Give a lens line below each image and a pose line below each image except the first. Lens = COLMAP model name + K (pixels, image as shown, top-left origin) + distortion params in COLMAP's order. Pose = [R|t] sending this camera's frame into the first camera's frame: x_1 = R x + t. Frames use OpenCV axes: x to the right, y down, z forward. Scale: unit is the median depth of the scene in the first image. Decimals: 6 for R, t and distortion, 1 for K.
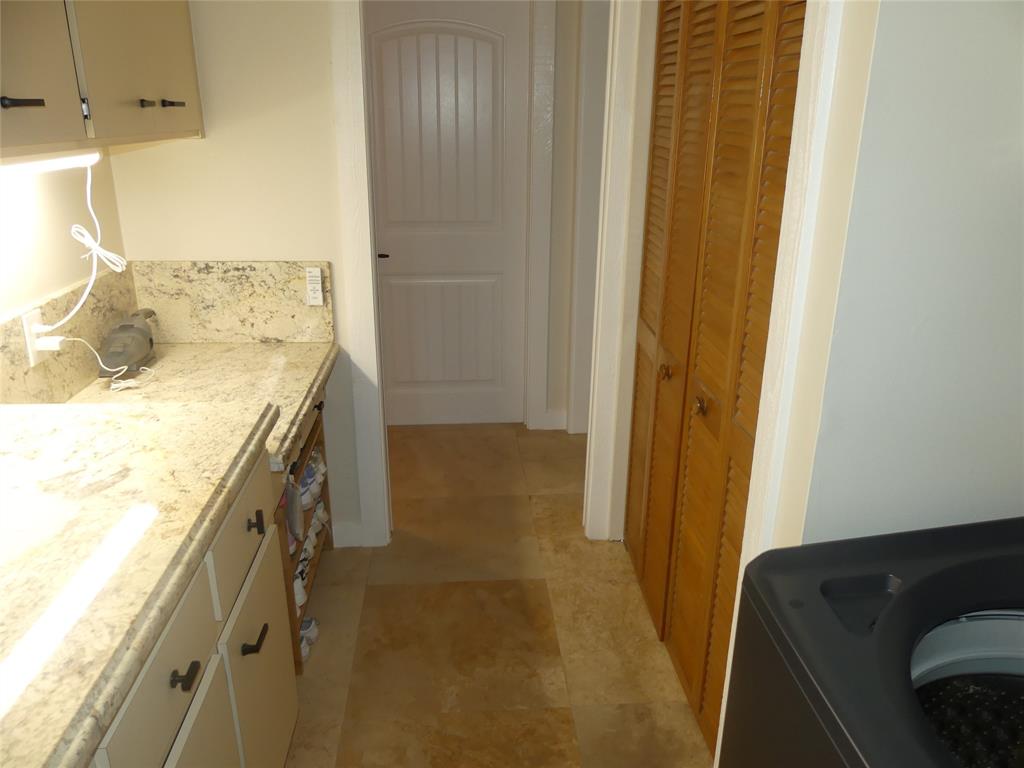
lens RADIAL K [[778.9, 0, 510.2], [0, 778.9, 385.3], [0, 0, 1]] dist [-0.036539, 0.032940]
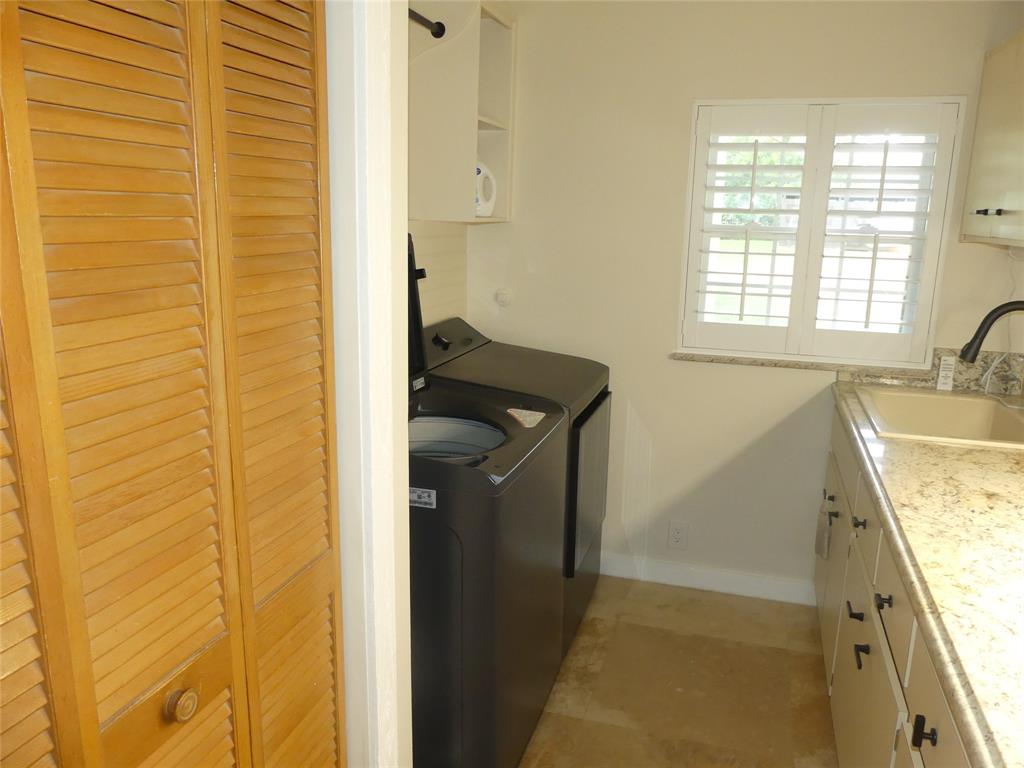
lens RADIAL K [[778.9, 0, 510.5], [0, 778.9, 383.9], [0, 0, 1]] dist [-0.036539, 0.032940]
pose [[-0.930319, -0.117743, 0.347339, -0.198517], [0.089974, 0.844851, 0.527381, -0.656964], [-0.355545, 0.521884, -0.775387, 1.827932]]
